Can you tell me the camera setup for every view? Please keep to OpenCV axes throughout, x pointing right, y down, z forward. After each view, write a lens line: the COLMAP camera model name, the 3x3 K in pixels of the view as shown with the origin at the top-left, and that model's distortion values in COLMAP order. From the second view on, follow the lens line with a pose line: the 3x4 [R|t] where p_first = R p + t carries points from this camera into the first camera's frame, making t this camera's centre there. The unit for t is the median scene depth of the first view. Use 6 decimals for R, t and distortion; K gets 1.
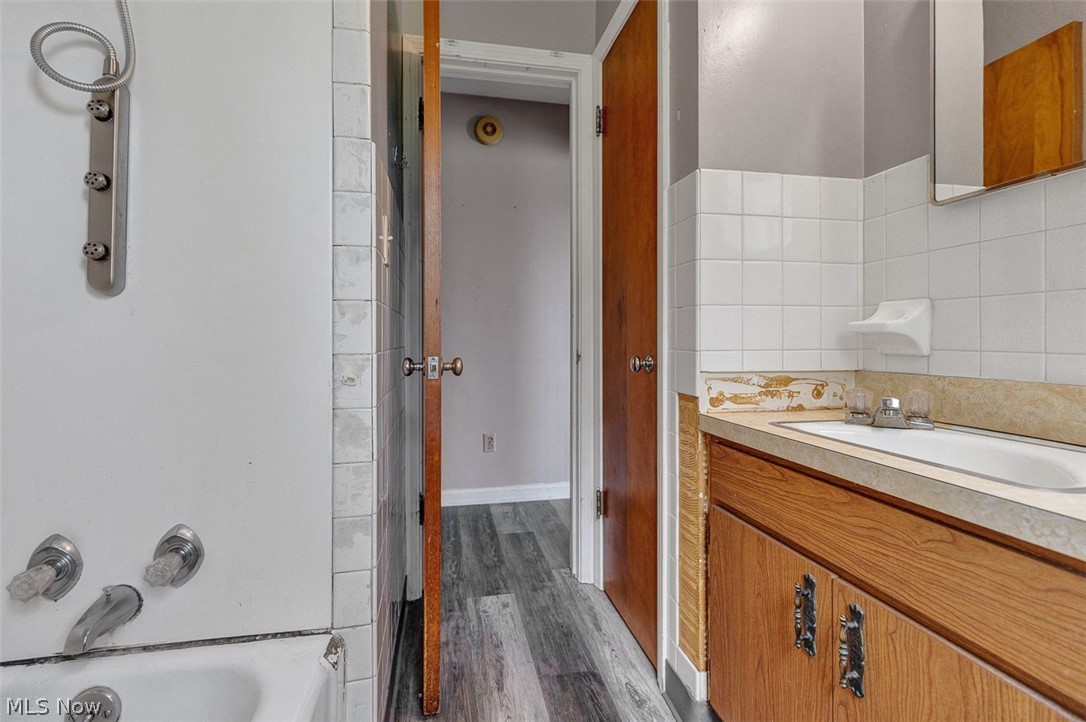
lens RADIAL K [[500.0, 0, 543.1], [0, 500.0, 351.2], [0, 0, 1]] dist [0.010582, -0.001361]
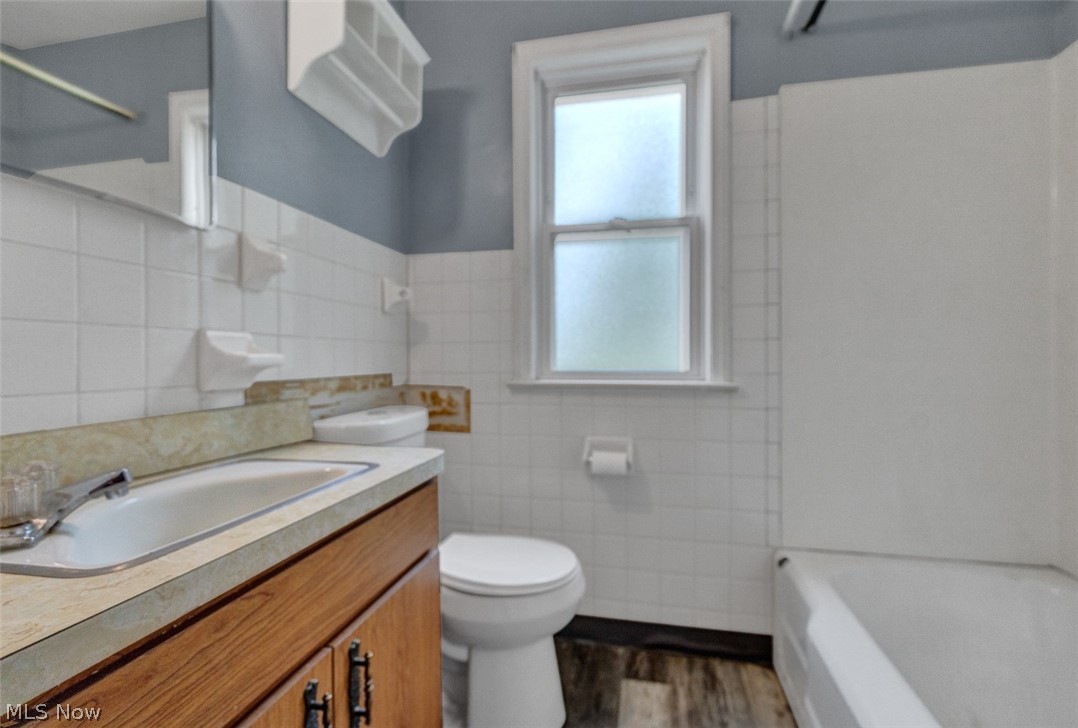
lens RADIAL K [[496.3, 0, 540.3], [0, 496.3, 360.7], [0, 0, 1]] dist [0.010582, -0.001361]
pose [[-0.920196, 0.003769, 0.391439, -0.098463], [0.011359, 0.999790, 0.017076, -0.059728], [-0.391293, 0.020160, -0.920045, 1.517538]]
